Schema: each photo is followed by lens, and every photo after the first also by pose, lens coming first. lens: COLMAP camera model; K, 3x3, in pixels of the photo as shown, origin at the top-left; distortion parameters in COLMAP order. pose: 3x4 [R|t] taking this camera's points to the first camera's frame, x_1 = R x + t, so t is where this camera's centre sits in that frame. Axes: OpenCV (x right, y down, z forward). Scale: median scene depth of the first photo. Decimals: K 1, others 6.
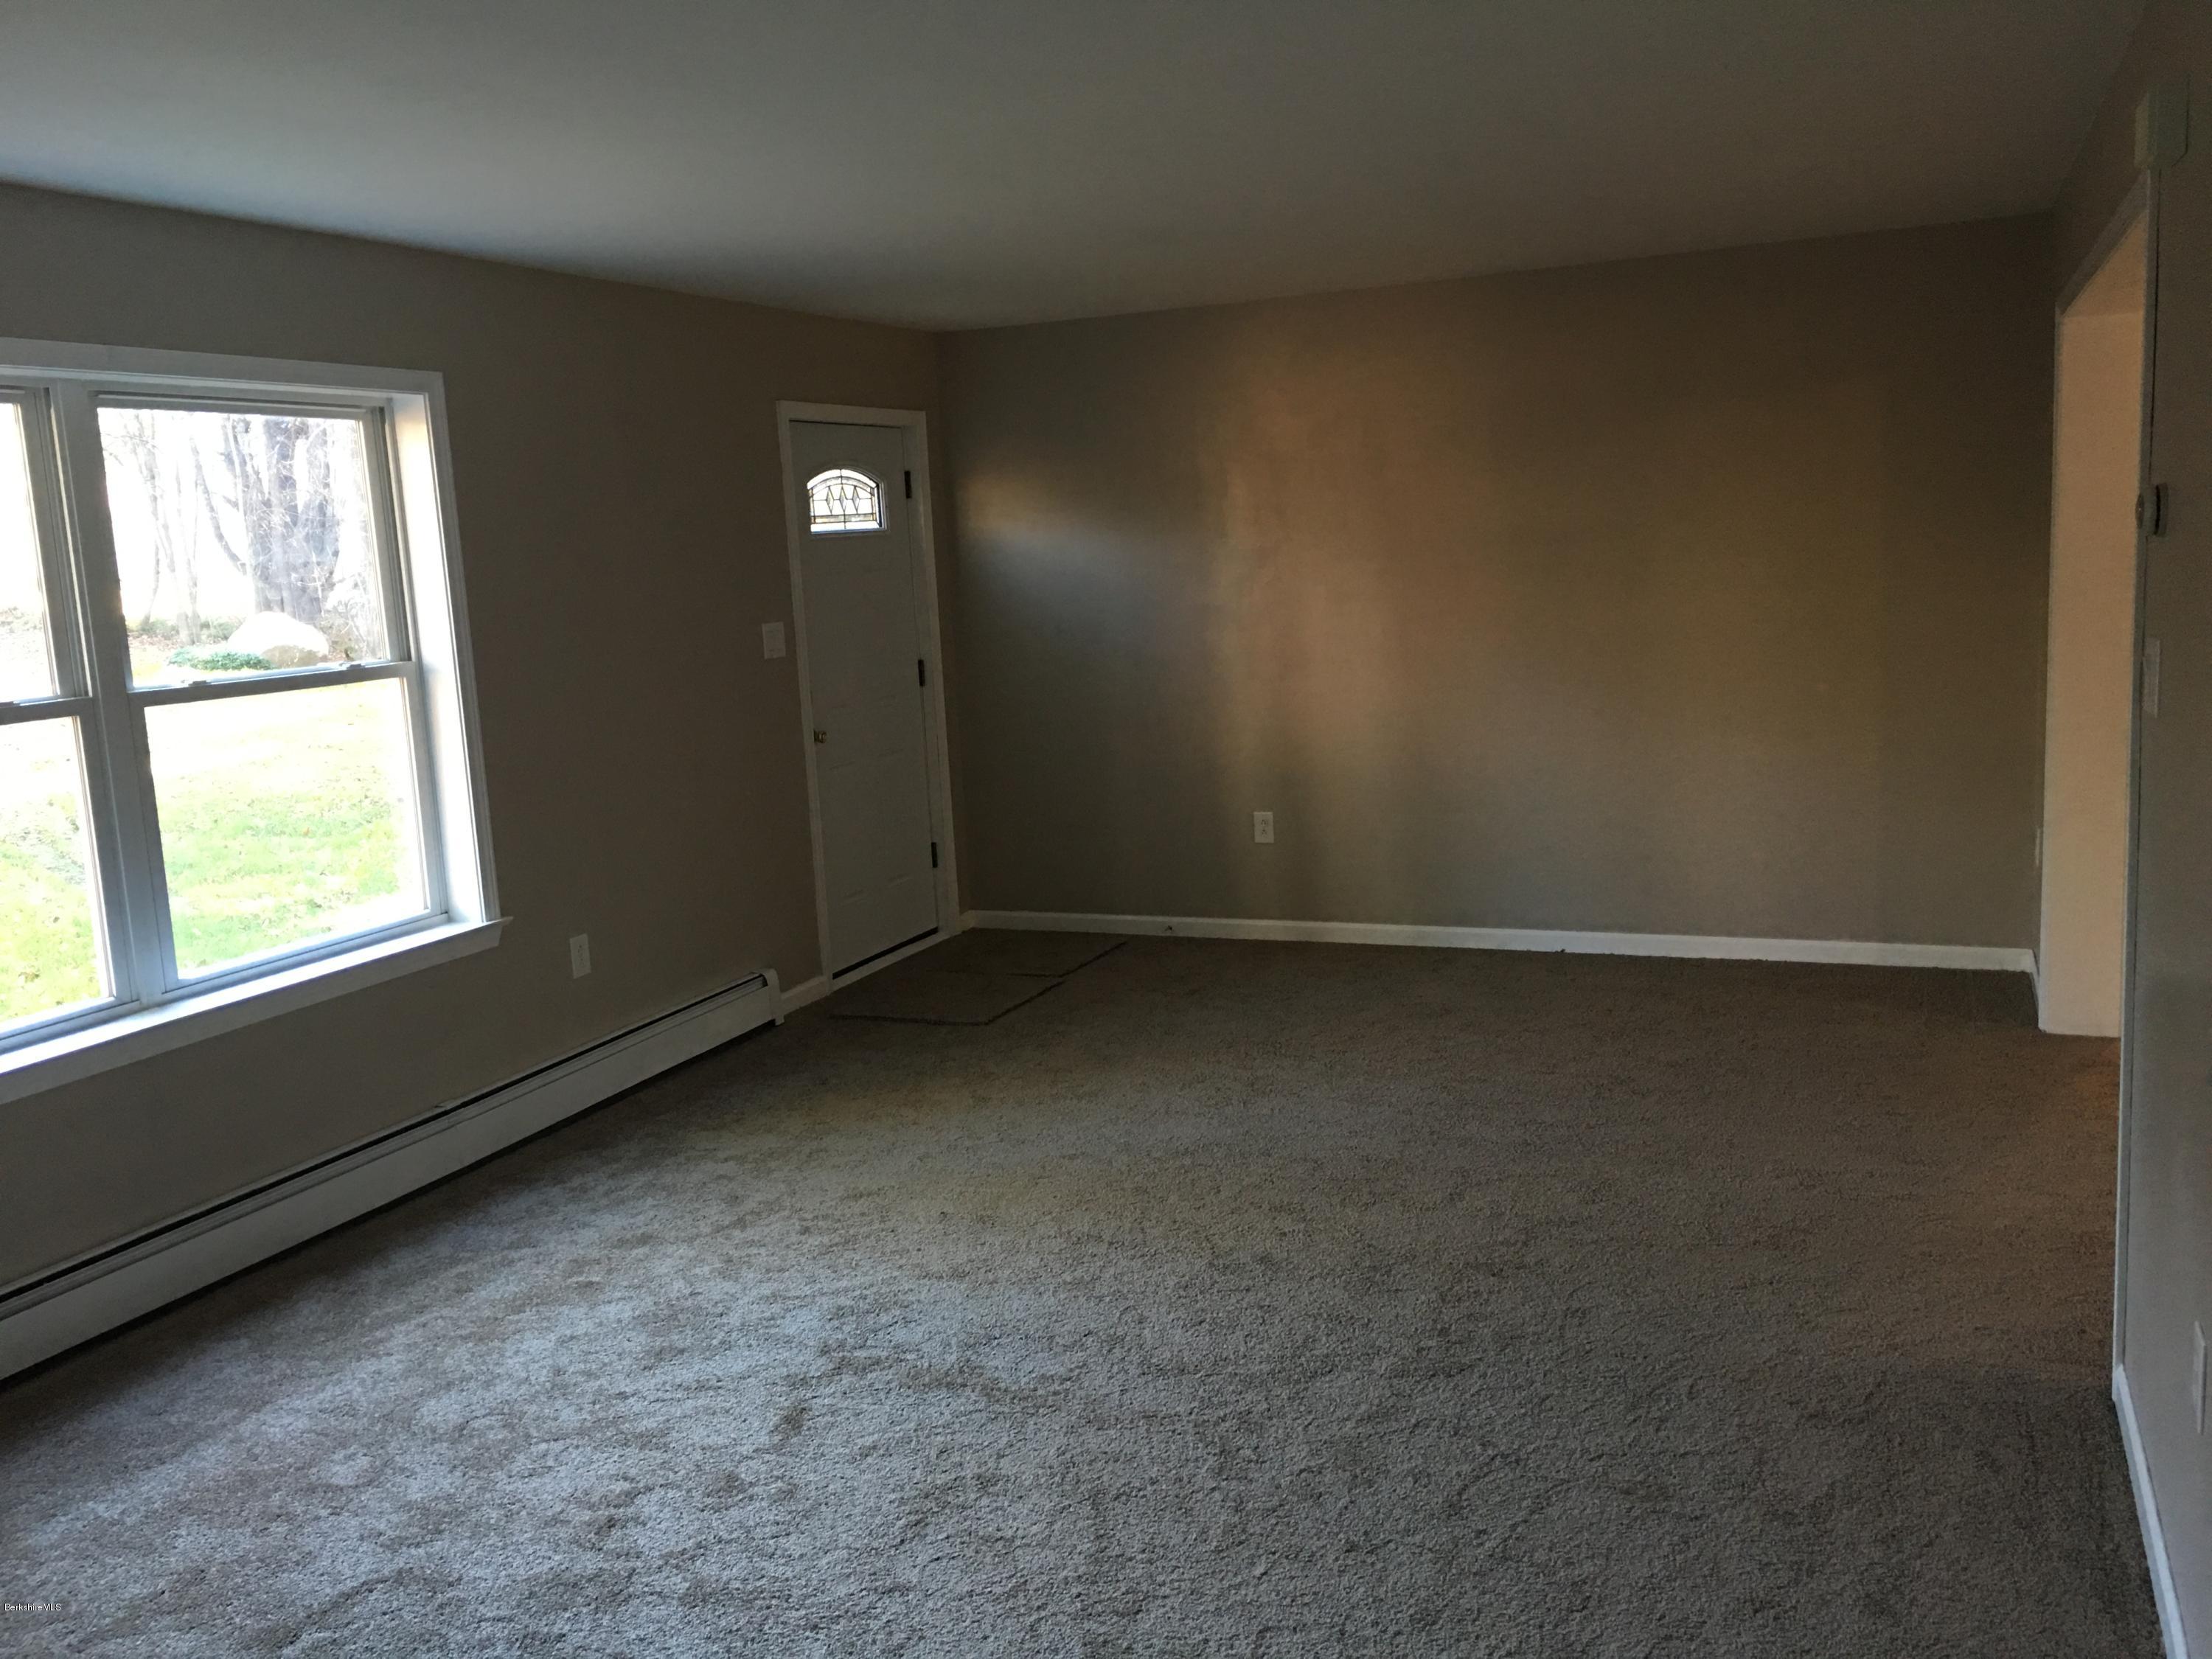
lens RADIAL K [[1879.9, 0, 1095.4], [0, 1879.9, 821.4], [0, 0, 1]] dist [0.046026, -0.047841]
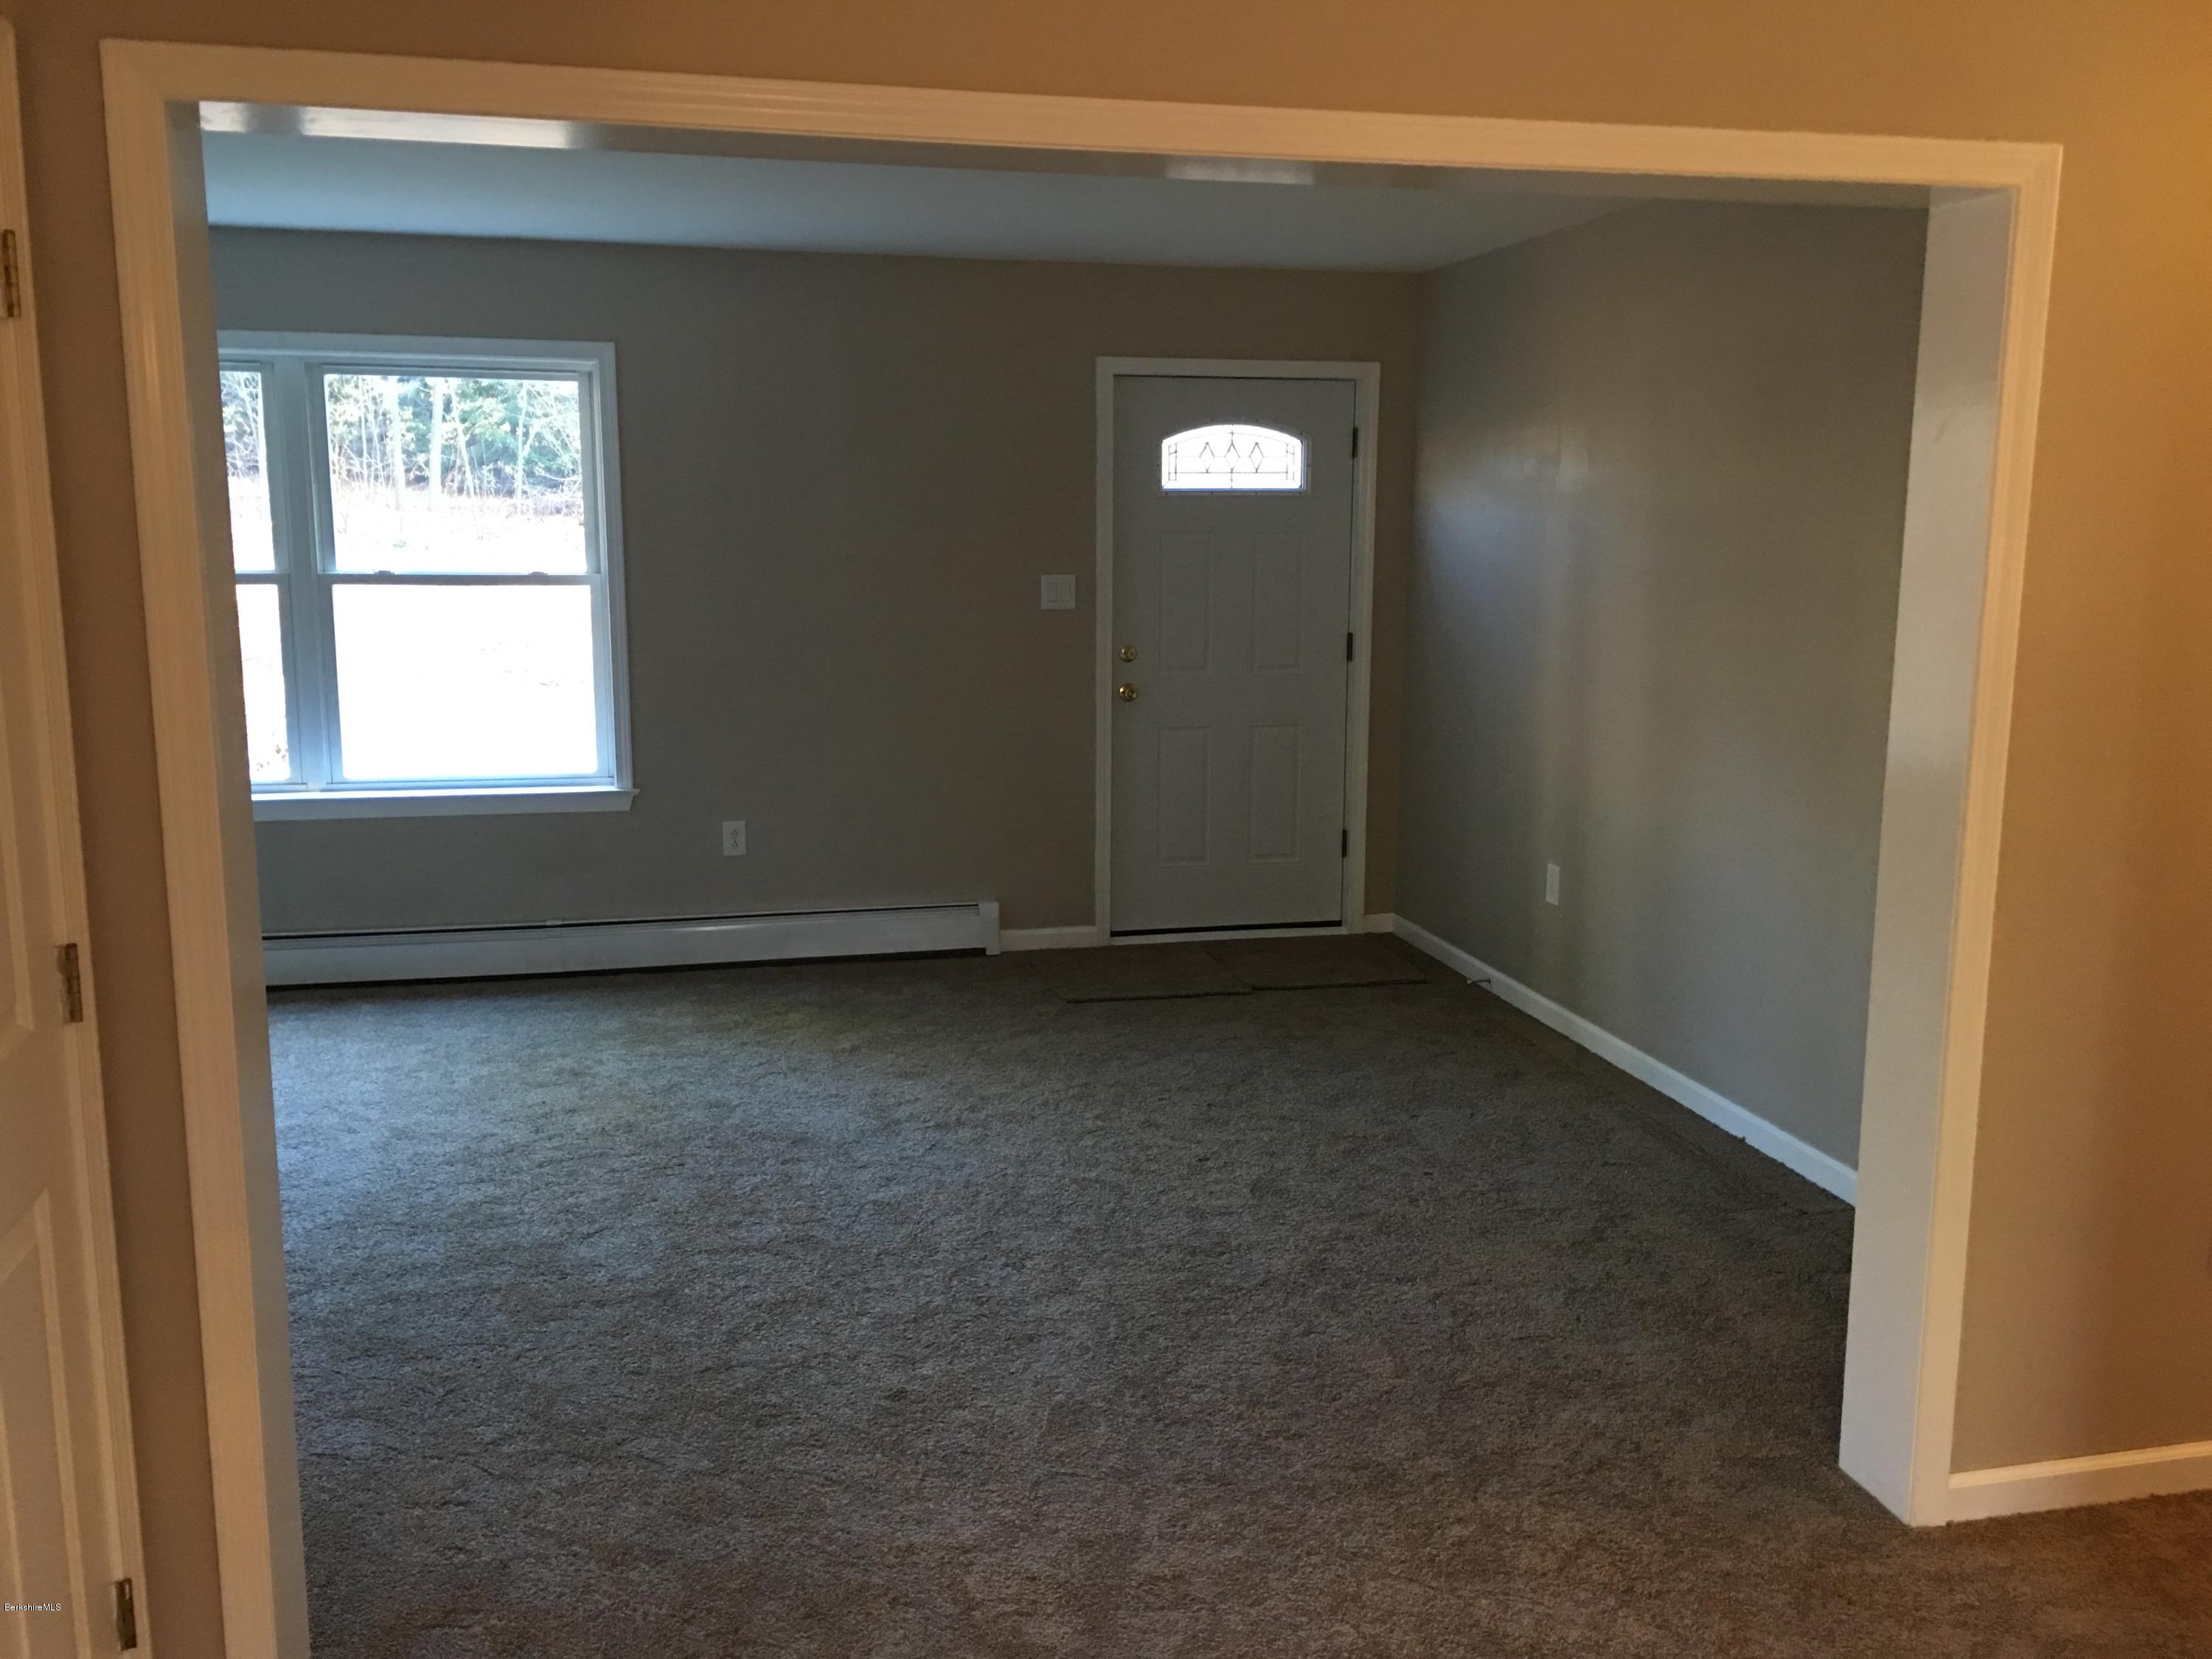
lens RADIAL K [[1879.9, 0, 1100.2], [0, 1879.9, 834.6], [0, 0, 1]] dist [0.046026, -0.047841]
pose [[0.598603, 0.197147, -0.776407, 0.664555], [-0.160968, 0.979075, 0.124504, -0.097650], [0.784706, 0.050448, 0.617812, 0.387255]]
